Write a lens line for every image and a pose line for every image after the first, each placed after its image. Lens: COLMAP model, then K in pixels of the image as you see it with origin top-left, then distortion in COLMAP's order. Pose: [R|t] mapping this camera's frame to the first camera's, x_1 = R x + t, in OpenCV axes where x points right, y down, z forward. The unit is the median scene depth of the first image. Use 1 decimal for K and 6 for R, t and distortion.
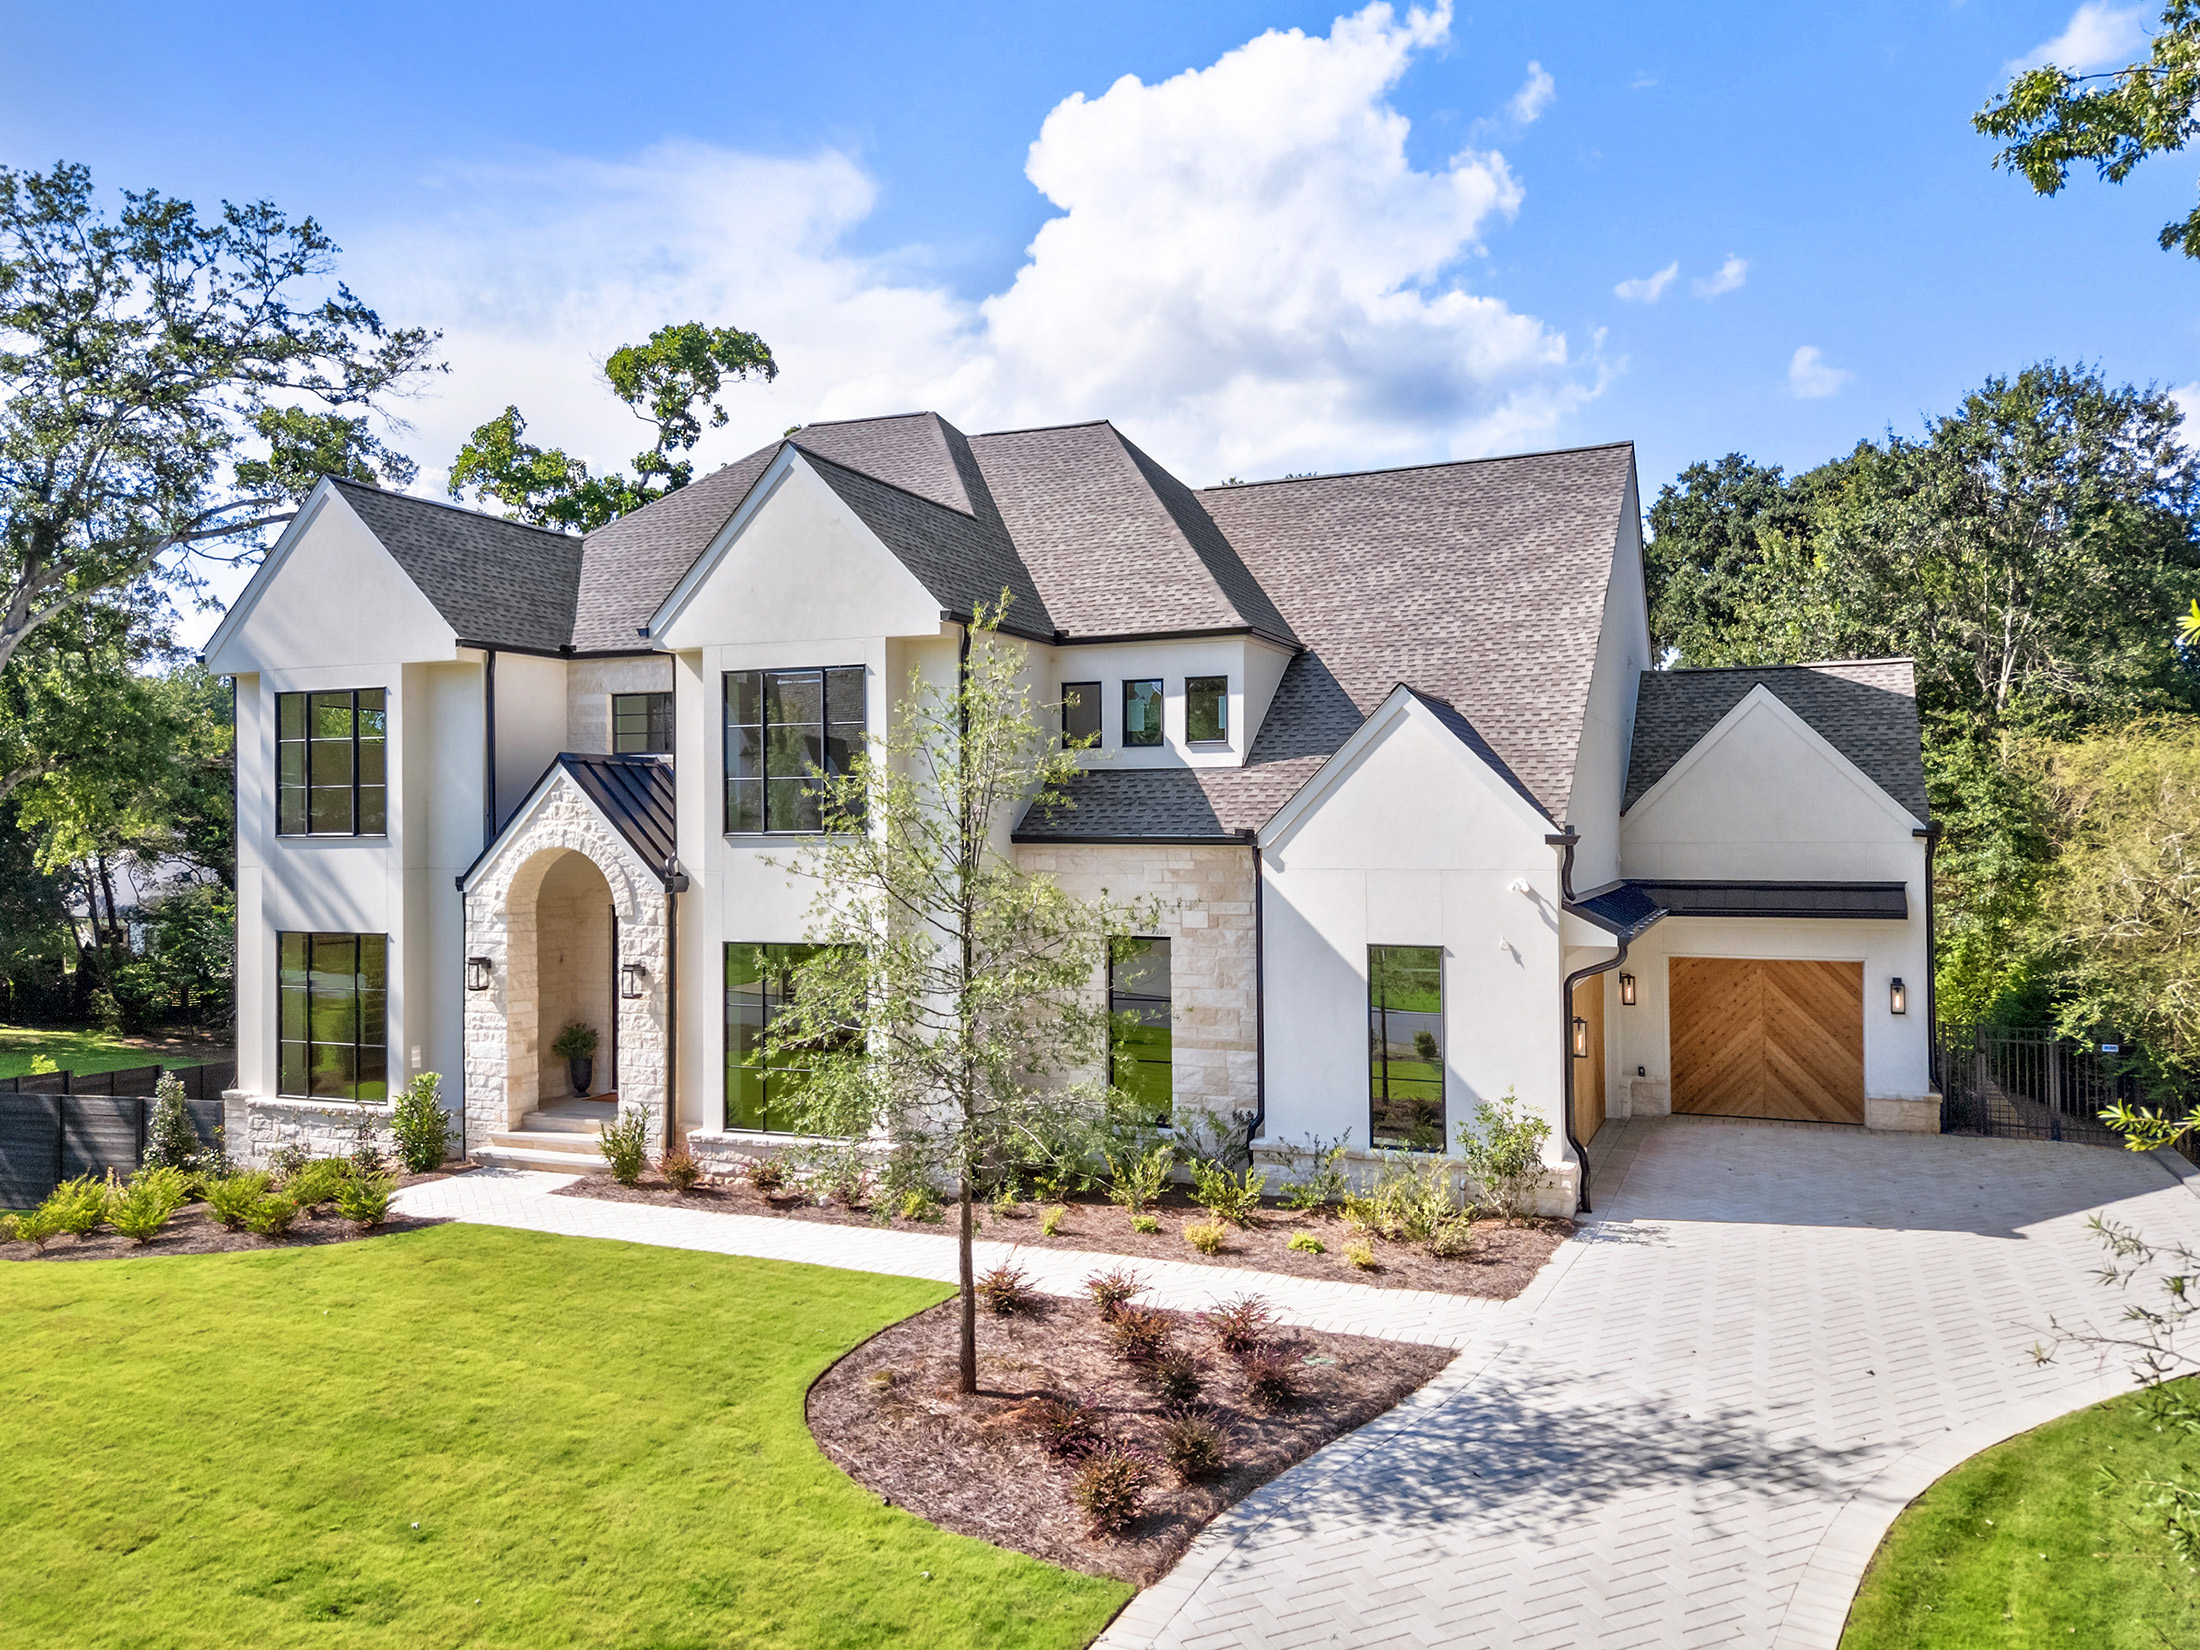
lens RADIAL K [[1634.0, 0, 1100.0], [0, 1634.0, 825.0], [0, 0, 1]] dist [0.120618, -0.165947]
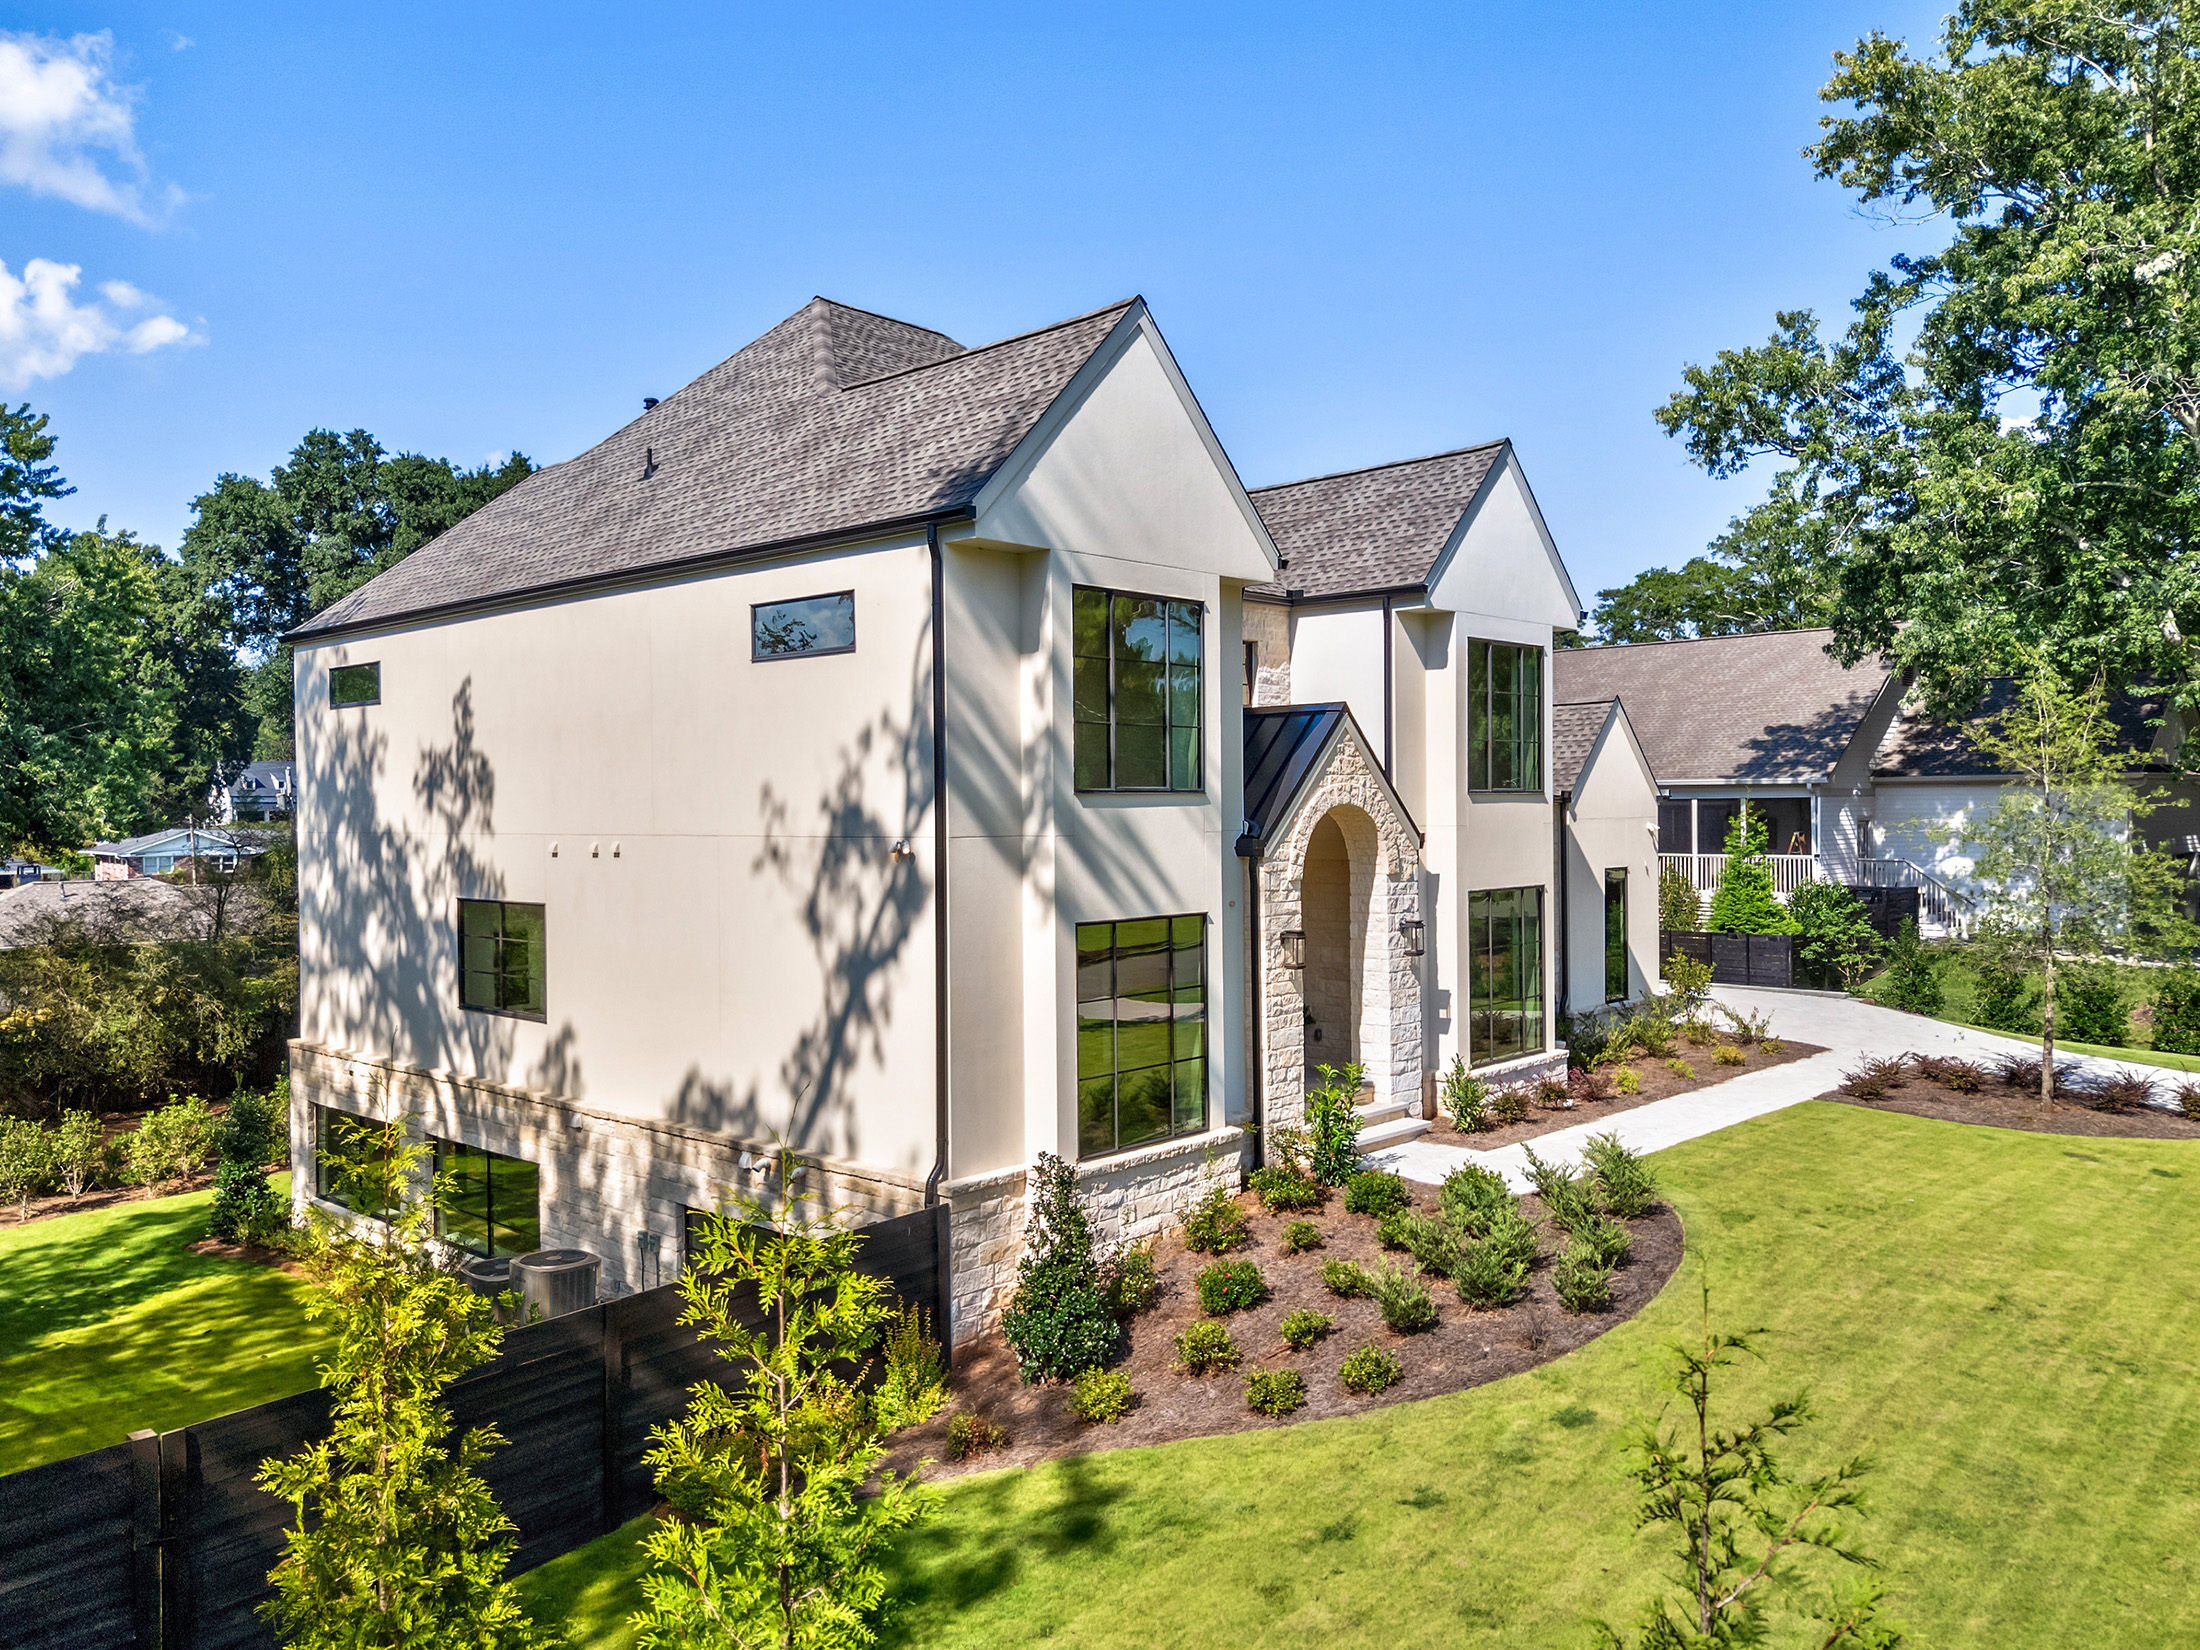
lens RADIAL K [[1621.6, 0, 1100.0], [0, 1621.6, 825.0], [0, 0, 1]] dist [0.084465, -0.082394]
pose [[0.335670, -0.006601, 0.941956, -1.257754], [0.005876, 0.999971, 0.004913, 0.020482], [-0.941961, 0.003886, 0.335699, 0.840826]]
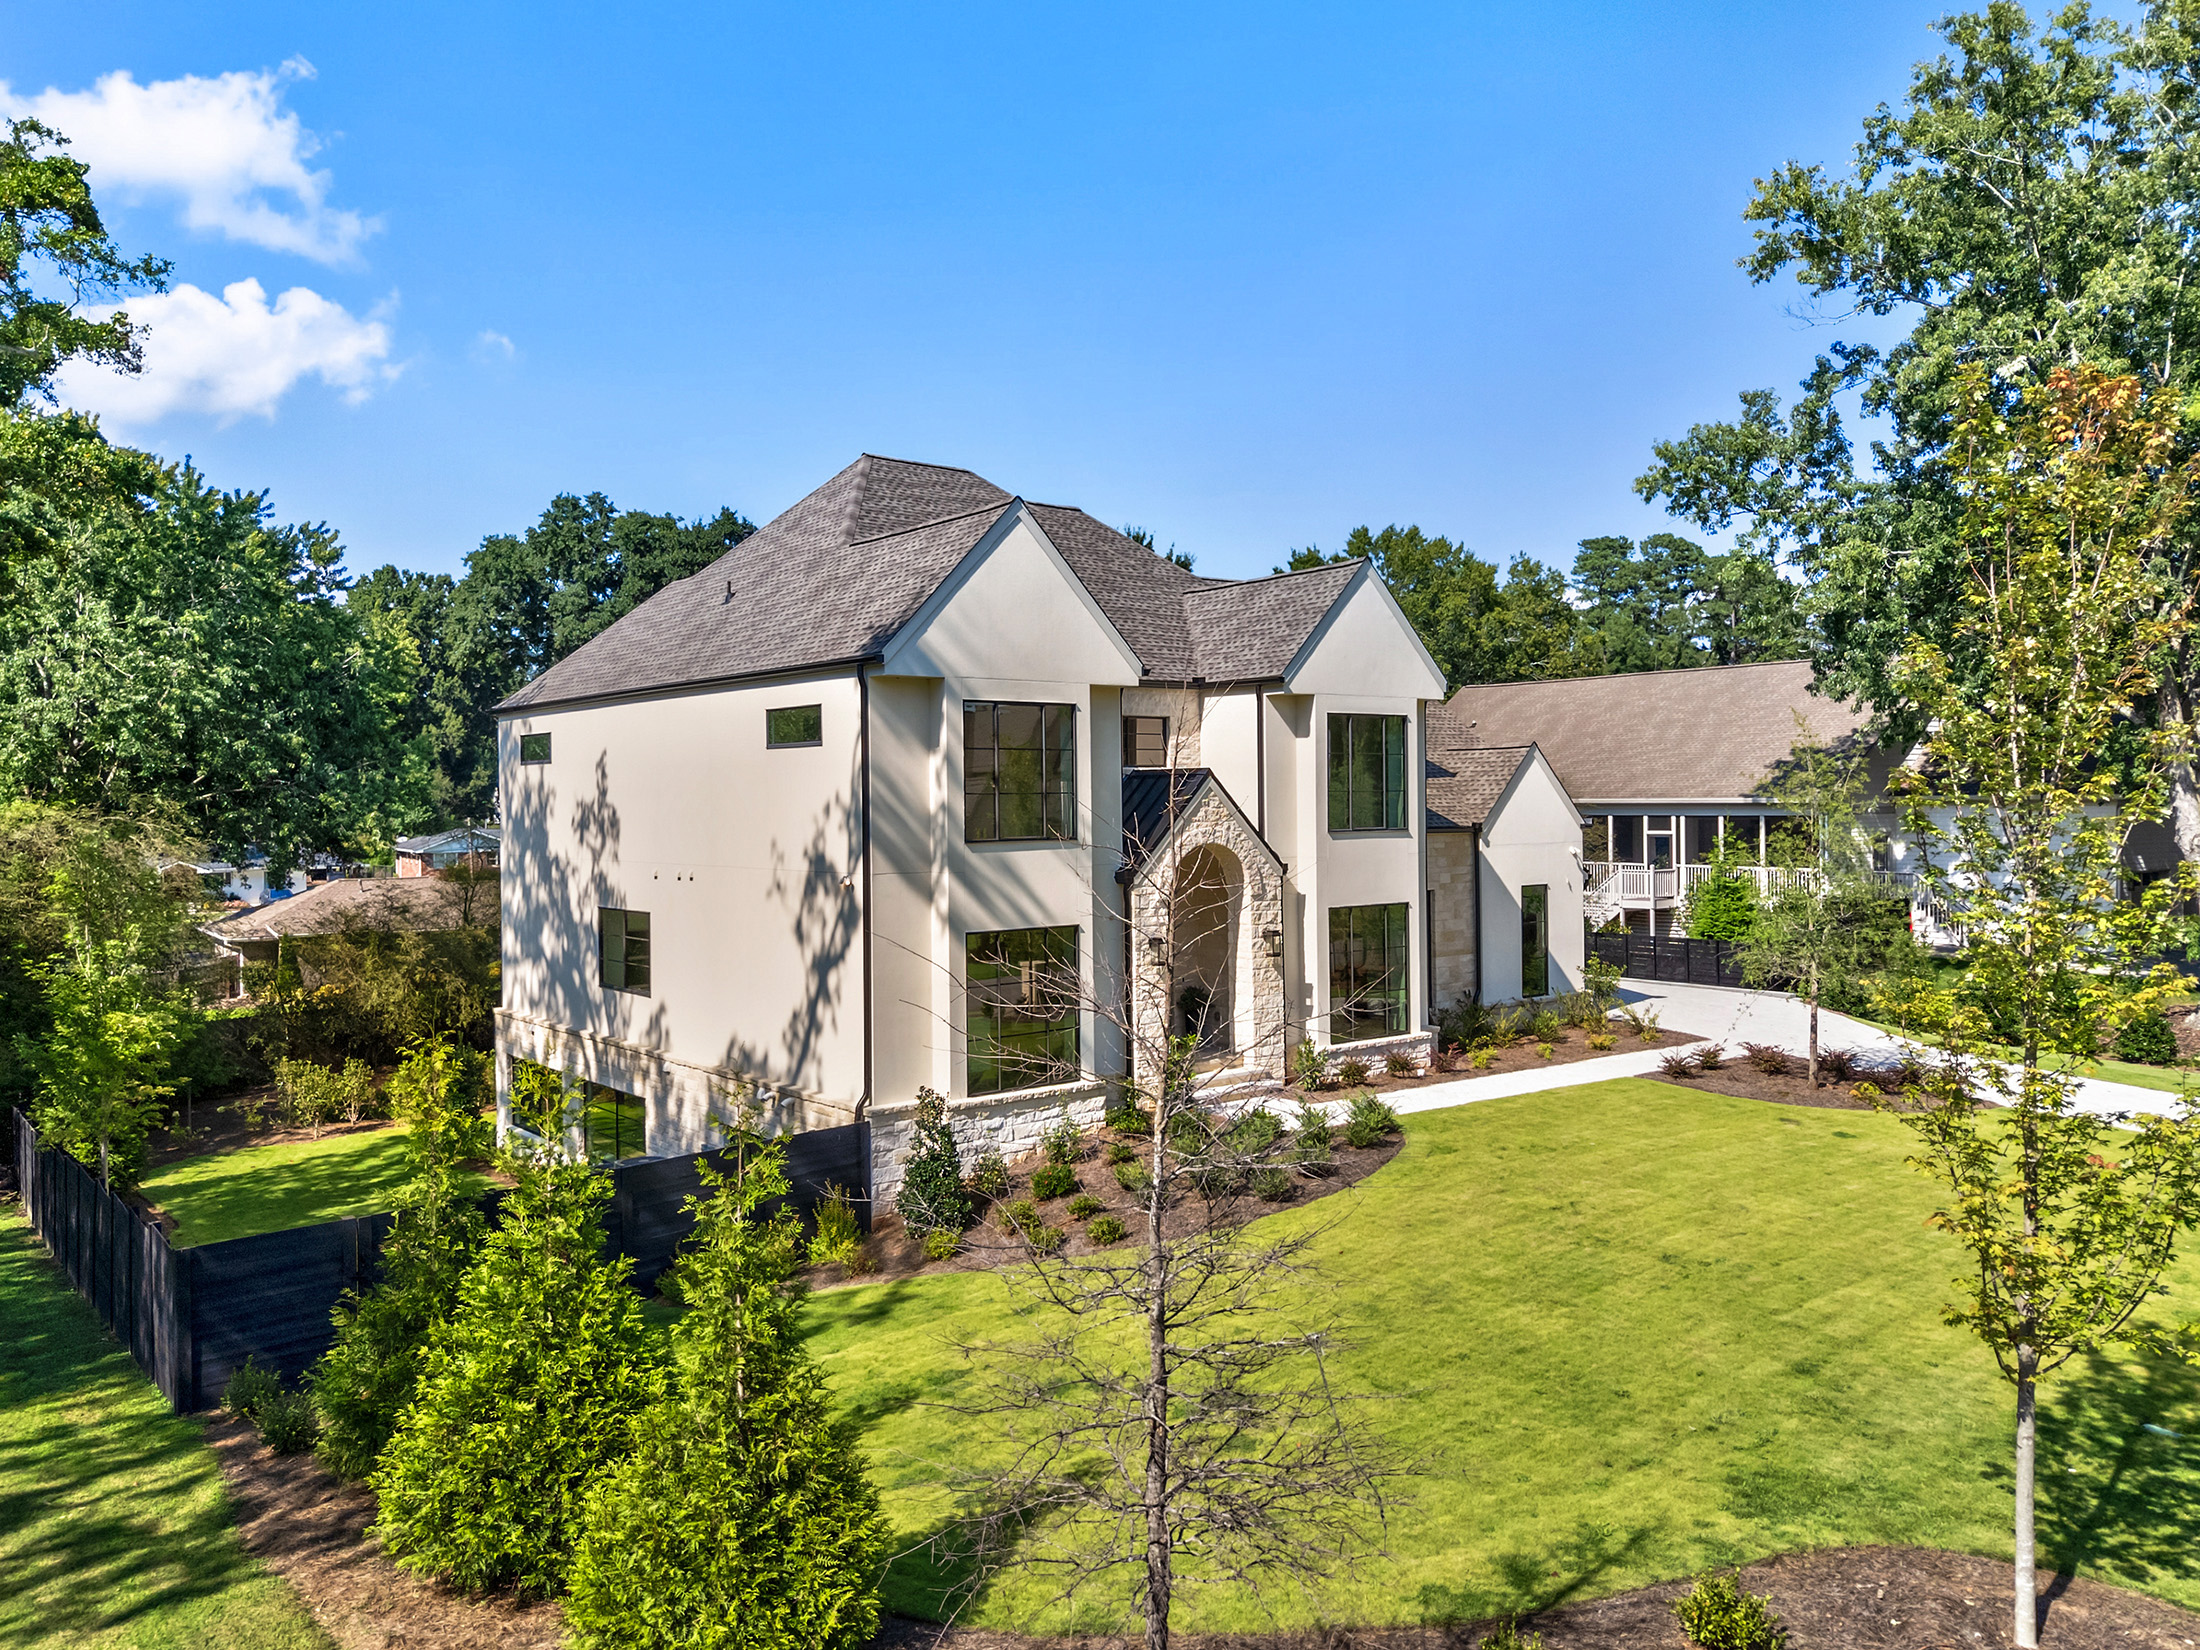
lens RADIAL K [[1634.6, 0, 1096.6], [0, 1634.6, 808.5], [0, 0, 1]] dist [0.092815, -0.099286]
pose [[0.473429, -0.003167, 0.880826, -1.484569], [0.006972, 0.999976, -0.000152, -0.013718], [-0.880804, 0.006213, 0.473439, 0.501020]]
